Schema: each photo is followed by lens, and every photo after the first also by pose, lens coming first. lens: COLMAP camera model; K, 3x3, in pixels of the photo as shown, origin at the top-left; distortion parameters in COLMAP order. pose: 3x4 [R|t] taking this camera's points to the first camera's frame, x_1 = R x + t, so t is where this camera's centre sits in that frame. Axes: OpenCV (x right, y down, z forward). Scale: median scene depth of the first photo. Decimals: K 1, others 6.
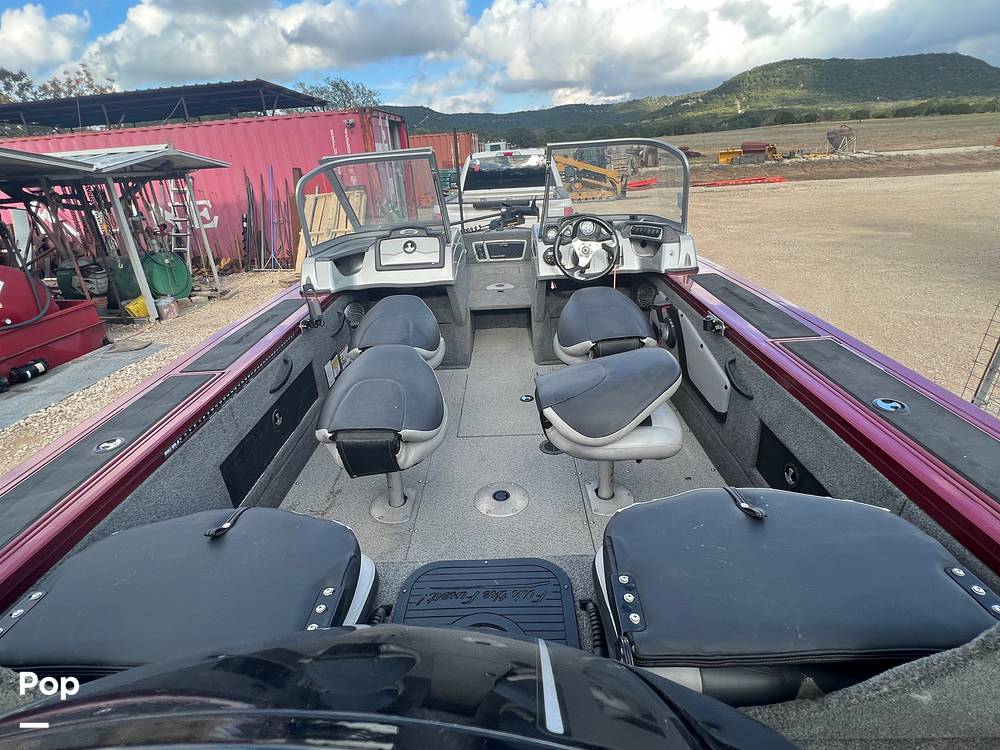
lens RADIAL K [[492.7, 0, 493.0], [0, 492.7, 375.0], [0, 0, 1]] dist [0.001310, 0.000355]
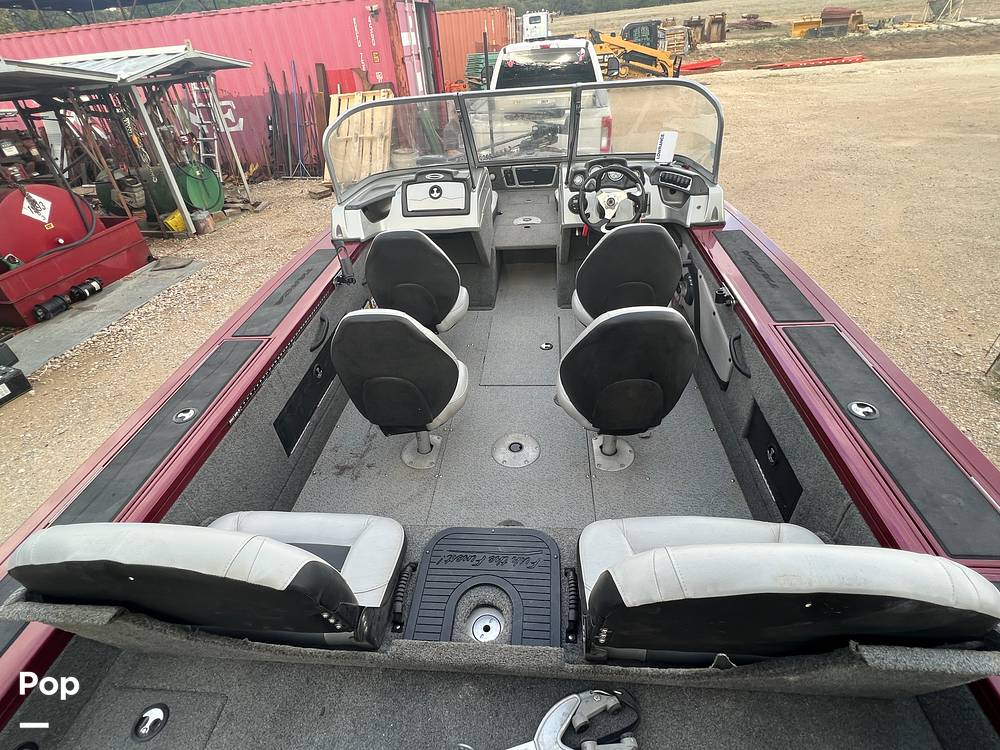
lens RADIAL K [[492.7, 0, 493.0], [0, 492.7, 375.0], [0, 0, 1]] dist [0.001310, 0.000355]
pose [[0.997737, 0.027275, -0.061452, 0.009441], [-0.014580, 0.980041, 0.198259, -0.045362], [0.065633, -0.196914, 0.978221, -0.023821]]
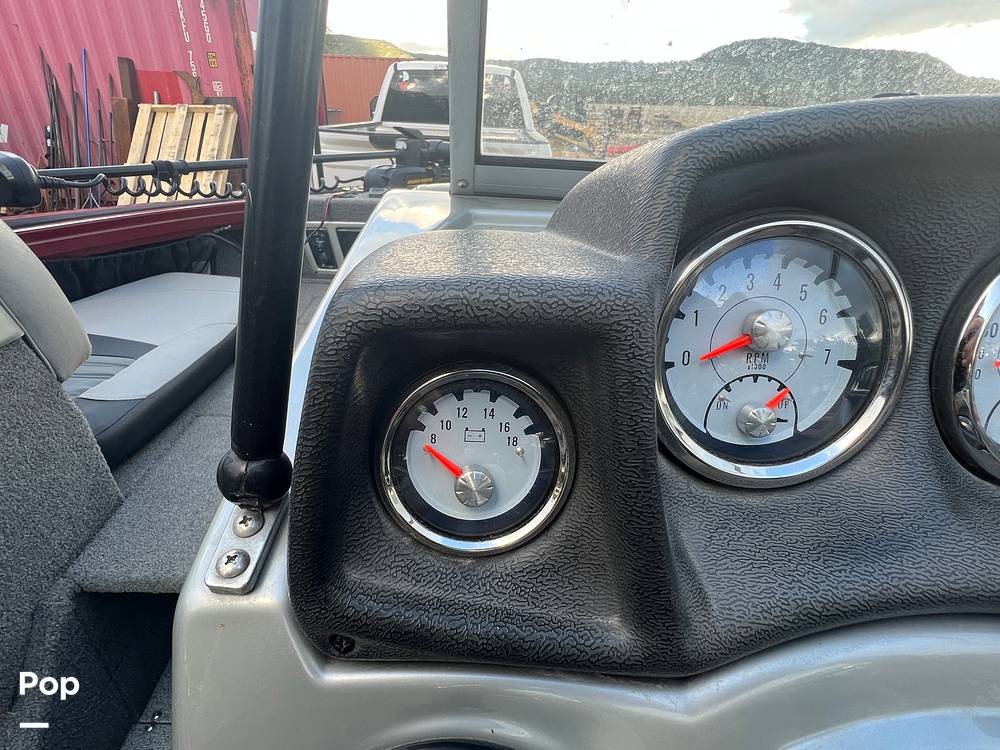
lens RADIAL K [[492.1, 0, 492.0], [0, 492.1, 388.8], [0, 0, 1]] dist [-0.004182, -0.000322]
pose [[0.992988, 0.060660, 0.101470, 0.053902], [-0.070501, 0.992843, 0.096393, -0.140082], [-0.094896, -0.102870, 0.990158, 0.441191]]
